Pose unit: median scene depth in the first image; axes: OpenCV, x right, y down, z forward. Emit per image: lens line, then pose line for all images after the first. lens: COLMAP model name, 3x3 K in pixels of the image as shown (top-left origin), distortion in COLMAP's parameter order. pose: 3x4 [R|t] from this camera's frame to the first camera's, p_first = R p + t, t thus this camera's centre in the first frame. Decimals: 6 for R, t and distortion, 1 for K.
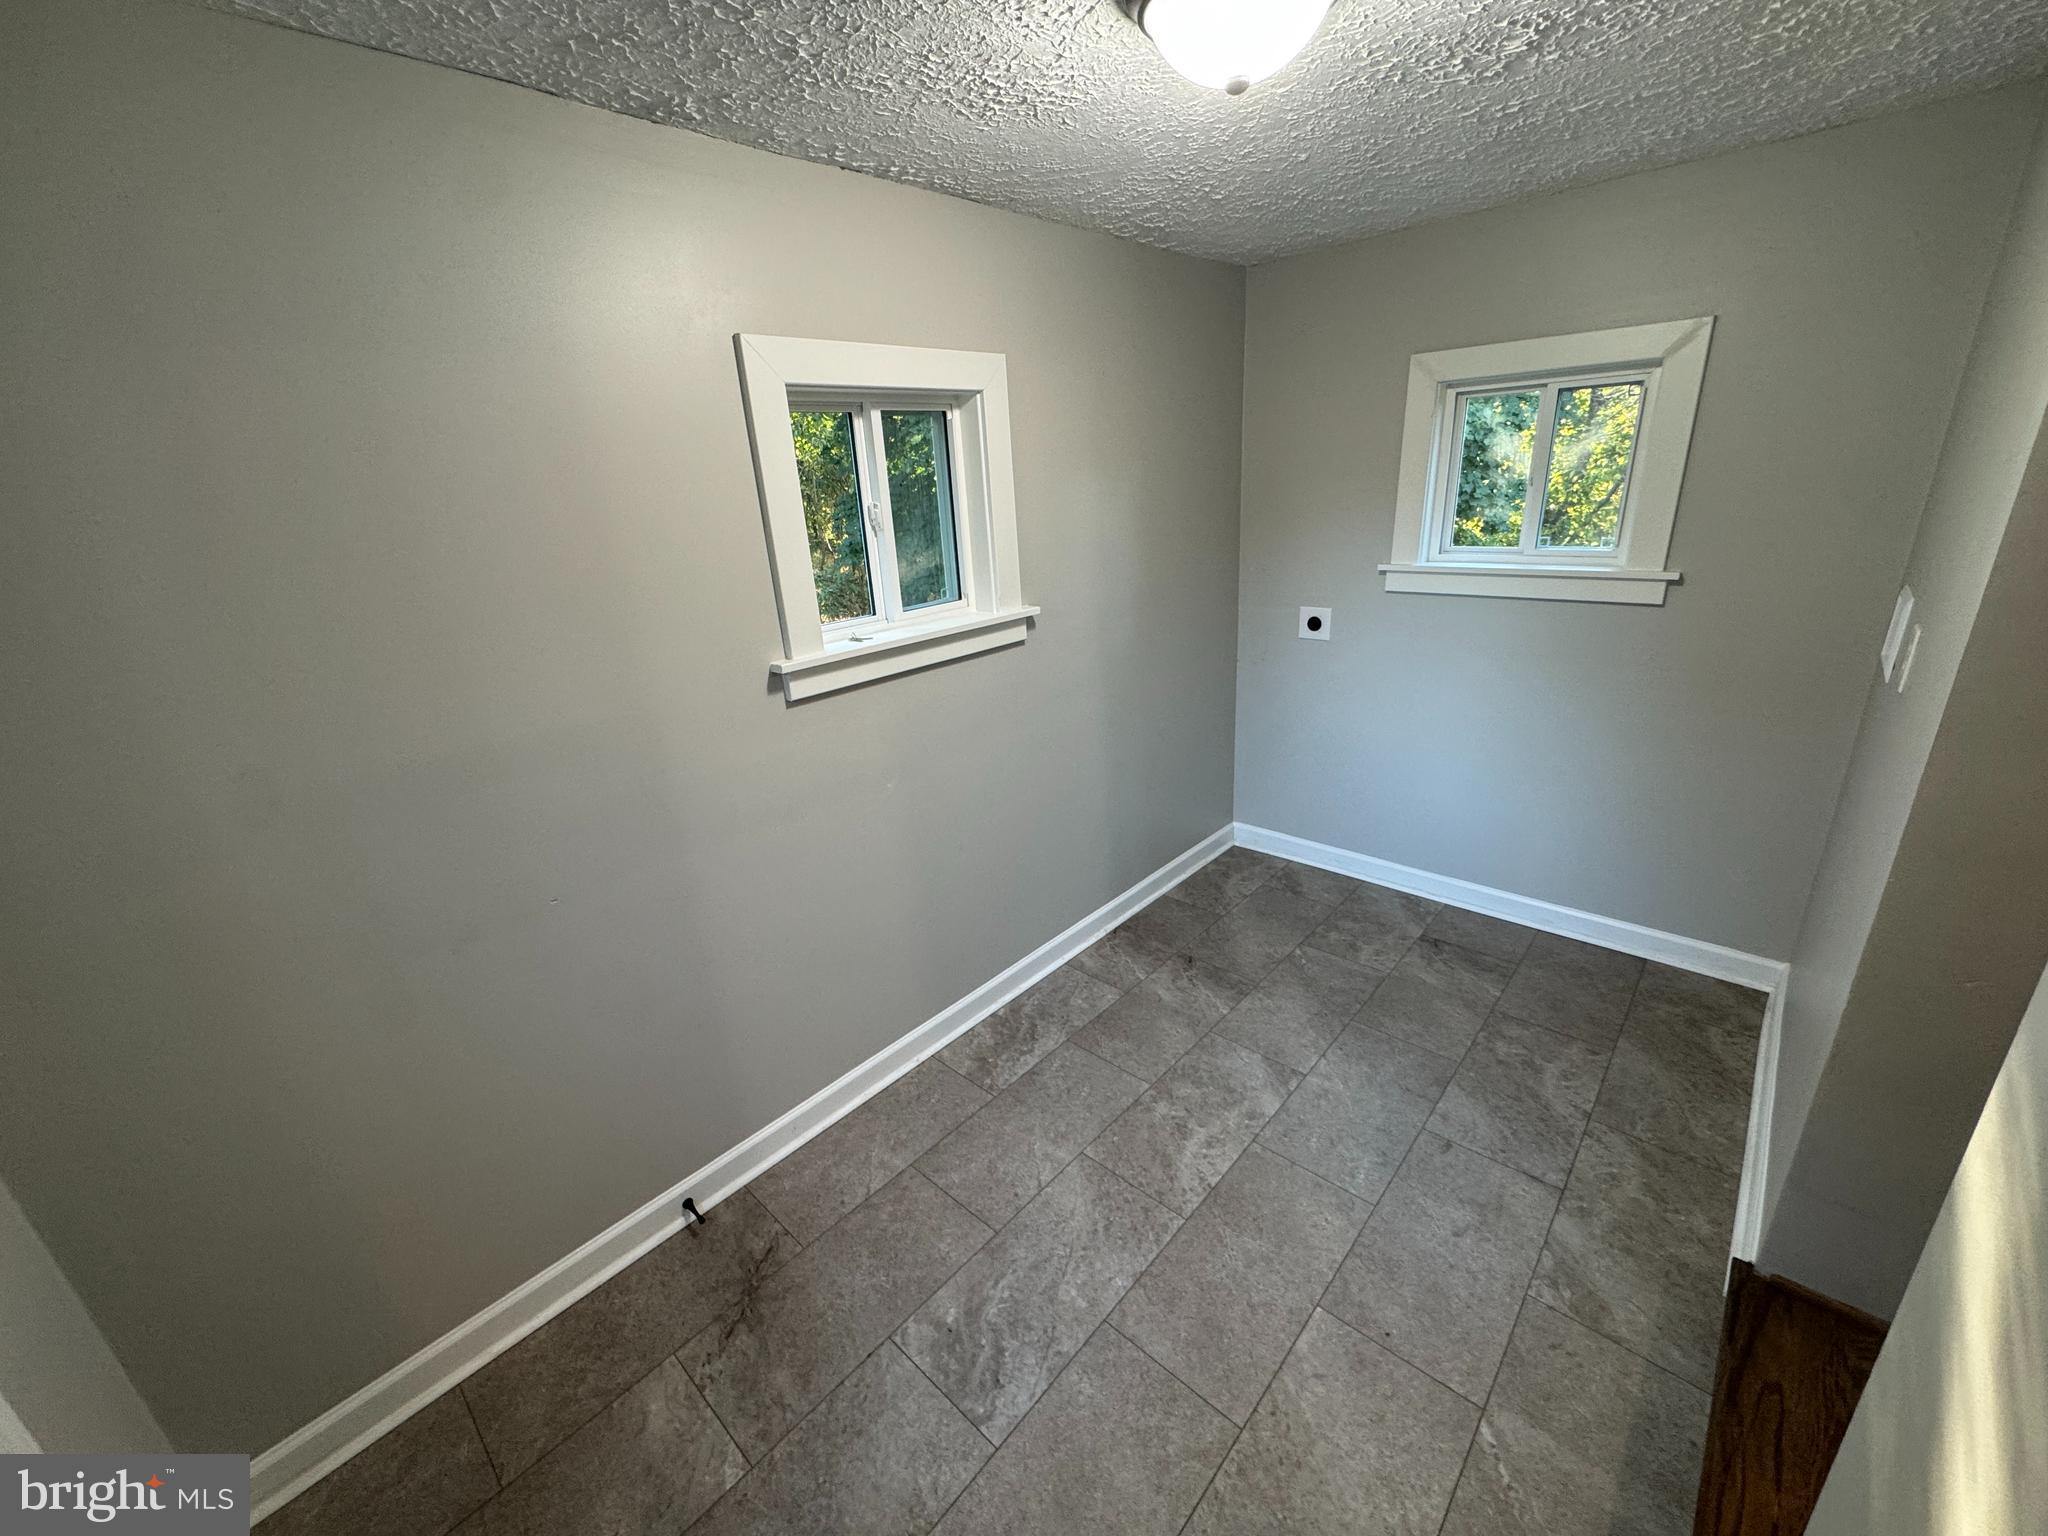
lens RADIAL K [[820.9, 0, 1025.5], [0, 820.9, 768.8], [0, 0, 1]] dist [-0.000364, -0.000366]
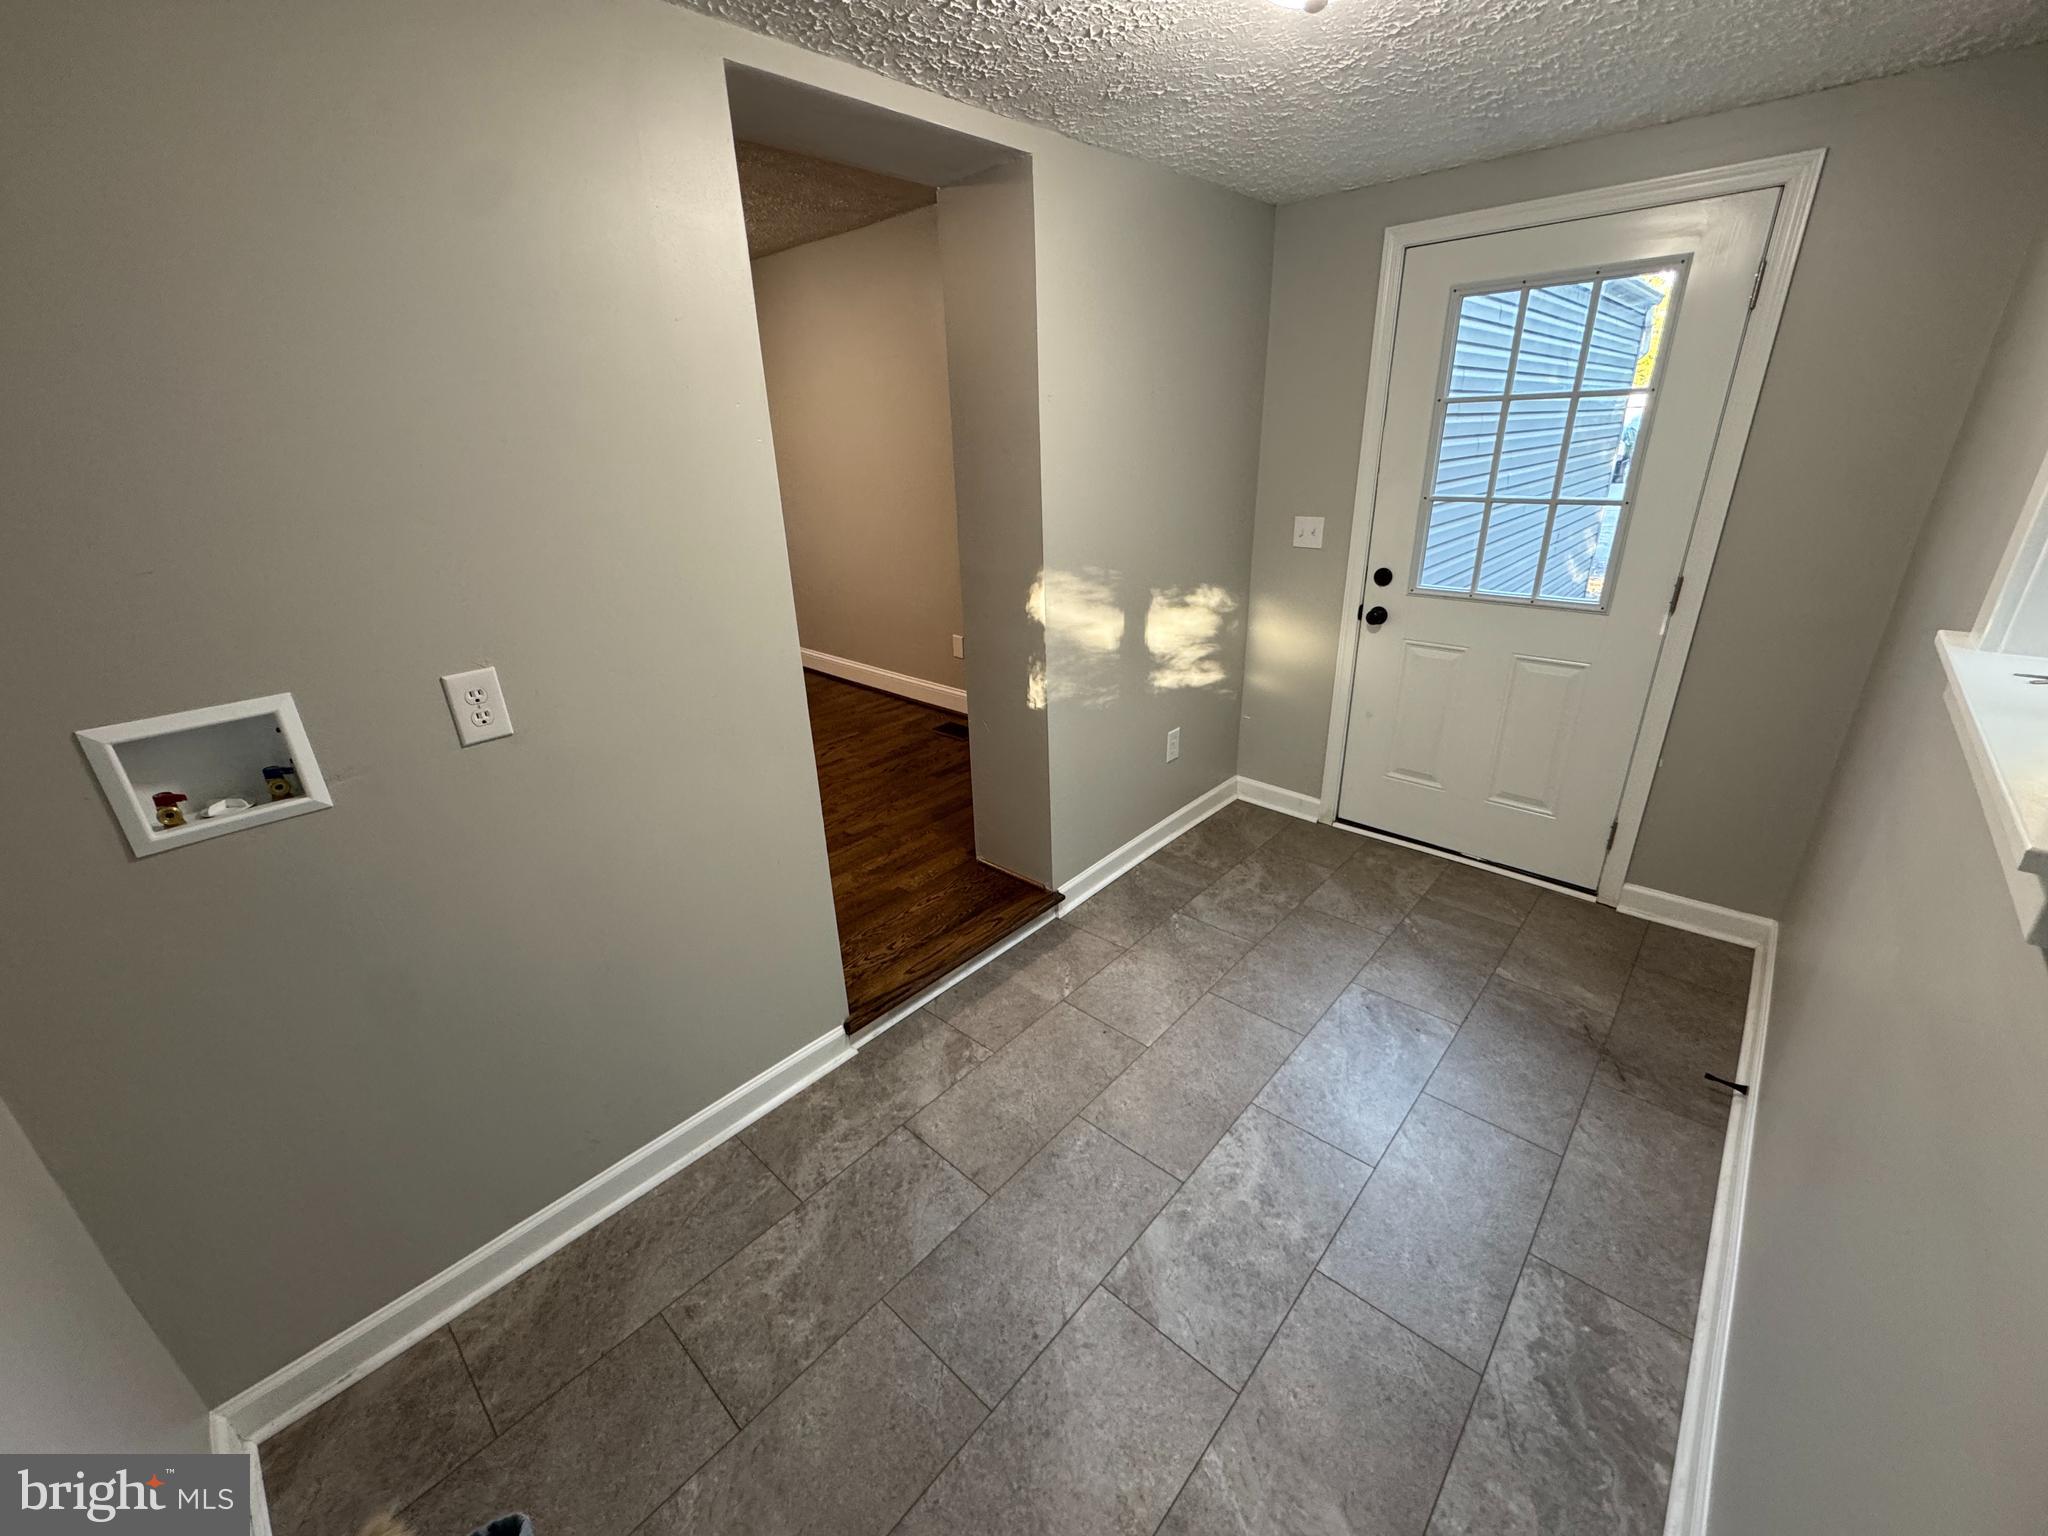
lens RADIAL K [[820.9, 0, 1025.5], [0, 820.9, 768.8], [0, 0, 1]] dist [-0.000364, -0.000366]
pose [[-0.995376, 0.090360, 0.032593, 0.388623], [0.088723, 0.734775, 0.672483, -0.501951], [0.036817, 0.672265, -0.739394, 1.385538]]
